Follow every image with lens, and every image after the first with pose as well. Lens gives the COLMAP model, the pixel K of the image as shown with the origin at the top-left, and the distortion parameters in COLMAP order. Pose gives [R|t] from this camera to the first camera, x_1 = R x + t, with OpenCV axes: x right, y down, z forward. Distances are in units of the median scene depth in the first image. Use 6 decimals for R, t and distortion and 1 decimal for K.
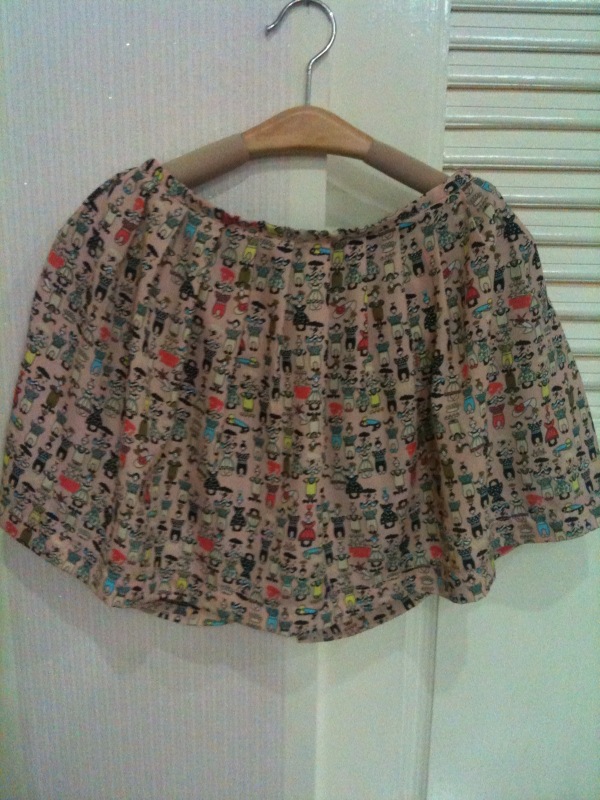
lens RADIAL K [[792.5, 0, 302.7], [0, 792.5, 397.3], [0, 0, 1]] dist [0.012297, 0.000000]
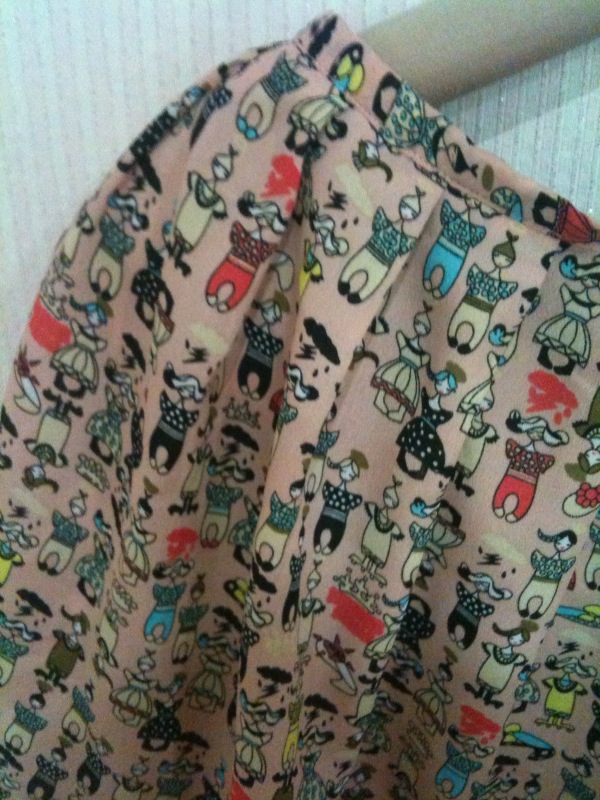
lens RADIAL K [[792.5, 0, 293.0], [0, 792.5, 362.8], [0, 0, 1]] dist [0.012297, 0.000000]
pose [[0.978189, 0.065424, -0.197146, -0.135047], [-0.026149, 0.980338, 0.195584, -0.228536], [0.206066, -0.186163, 0.960666, 0.680816]]
